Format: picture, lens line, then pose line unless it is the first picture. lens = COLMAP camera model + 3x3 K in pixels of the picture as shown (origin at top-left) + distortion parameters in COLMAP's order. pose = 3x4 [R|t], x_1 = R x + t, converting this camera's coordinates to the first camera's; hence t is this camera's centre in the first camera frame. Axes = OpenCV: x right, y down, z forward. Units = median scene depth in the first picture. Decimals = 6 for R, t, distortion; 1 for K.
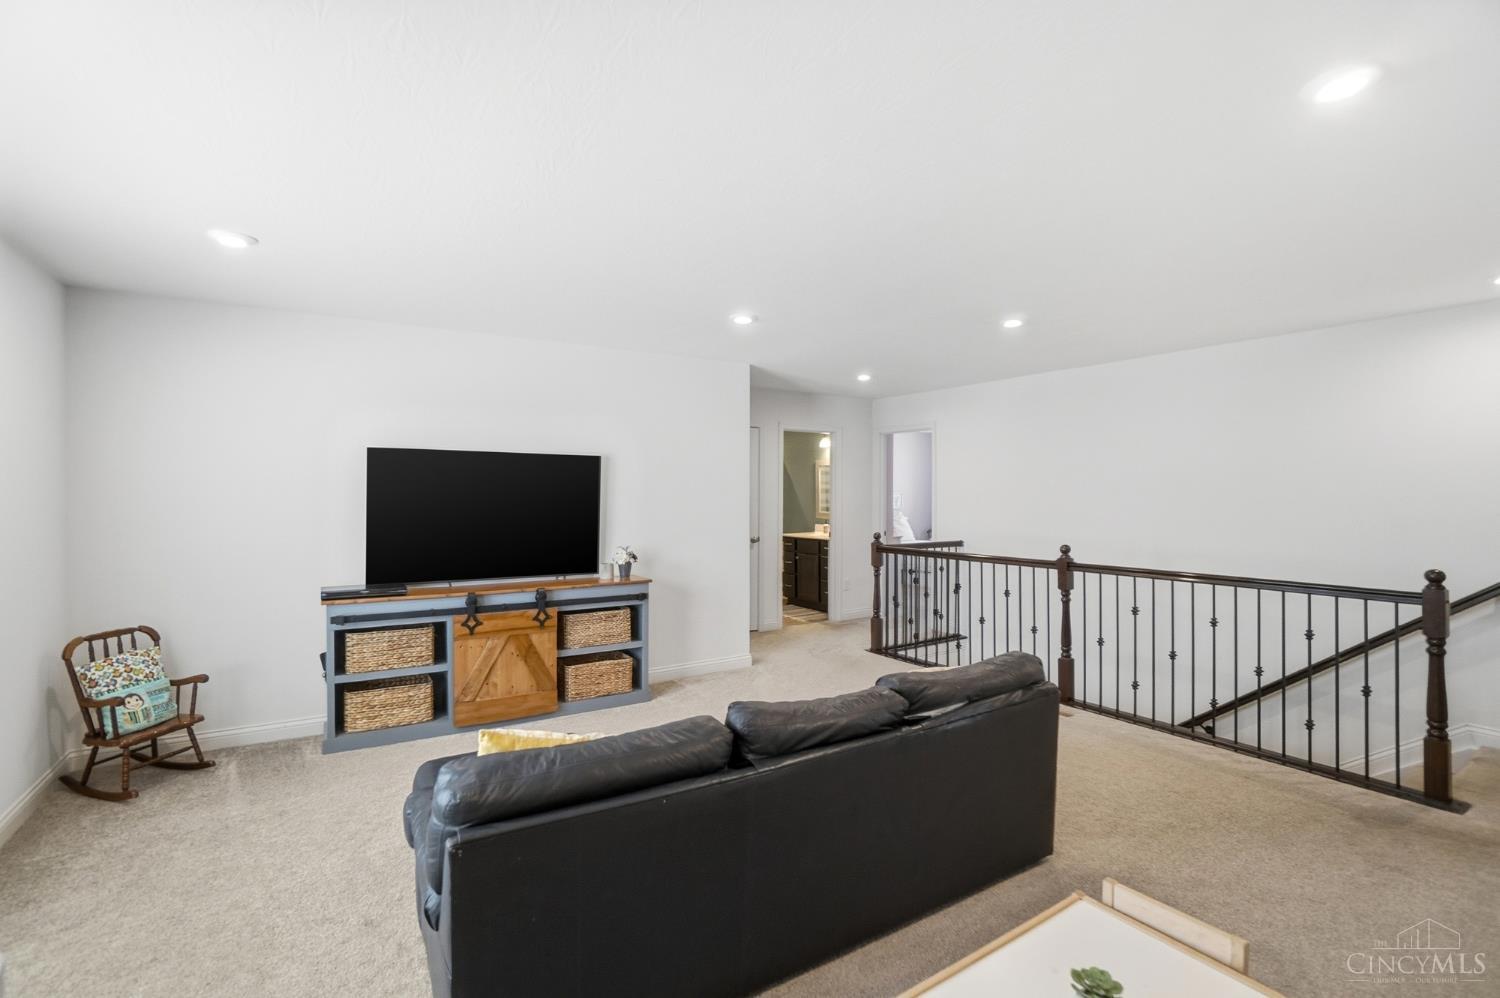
lens RADIAL K [[665.8, 0, 741.7], [0, 665.8, 497.6], [0, 0, 1]] dist [-0.064985, 0.022704]
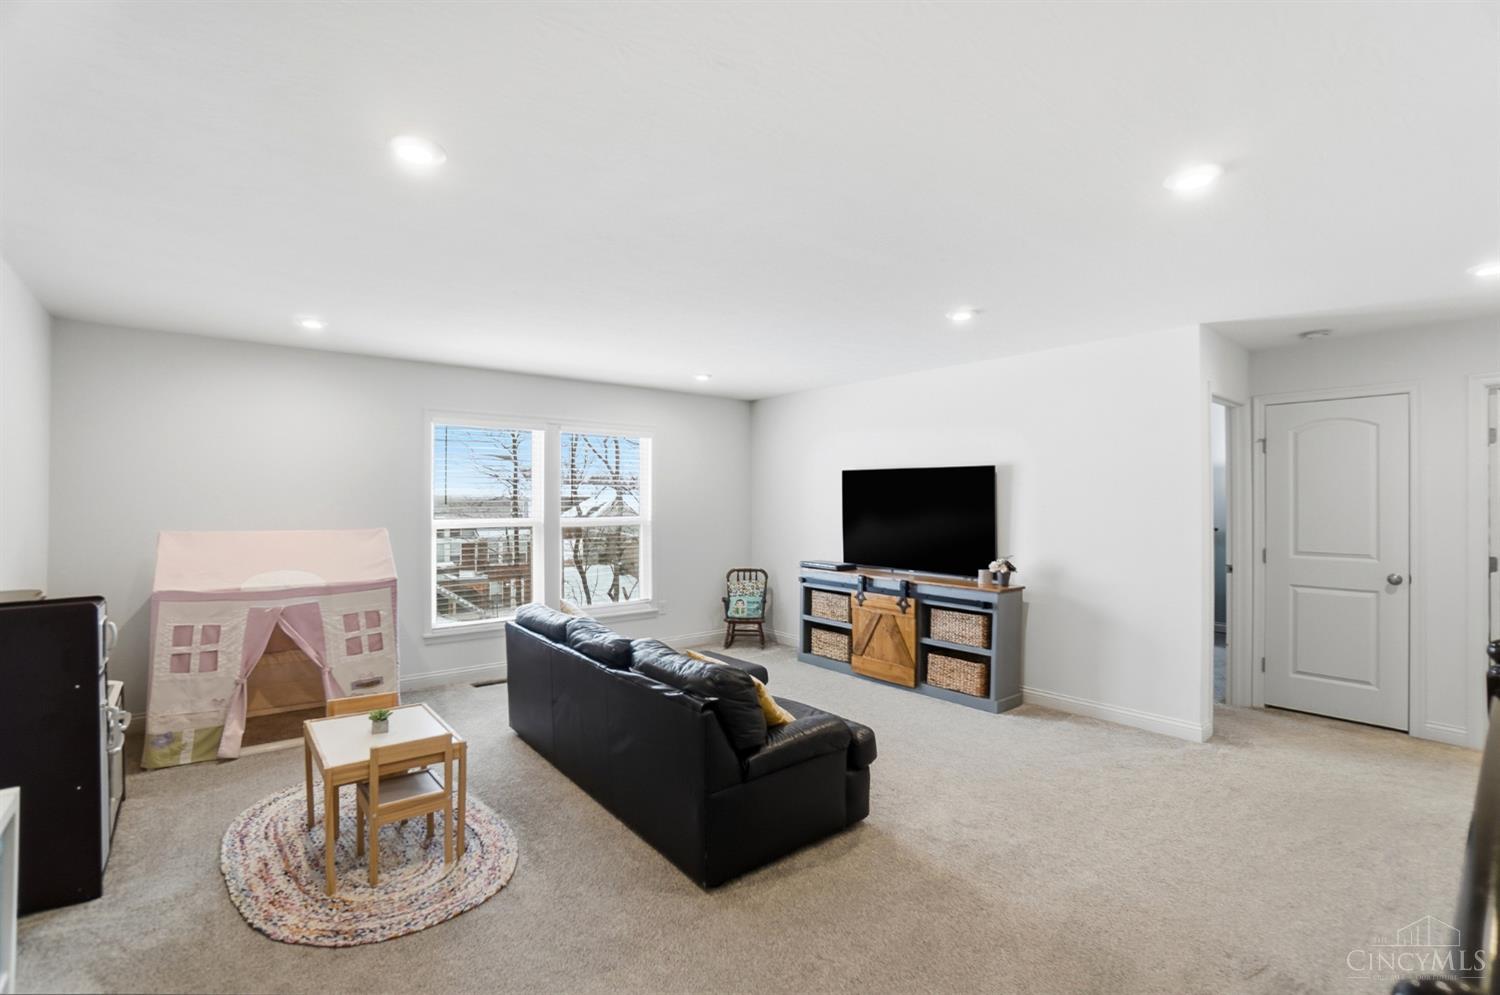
lens RADIAL K [[665.8, 0, 741.7], [0, 665.8, 496.1], [0, 0, 1]] dist [-0.064985, 0.022704]
pose [[0.138634, -0.005186, -0.990330, 0.855466], [-0.012112, 0.999903, -0.006931, -0.003693], [0.990270, 0.012955, 0.138557, 0.542048]]
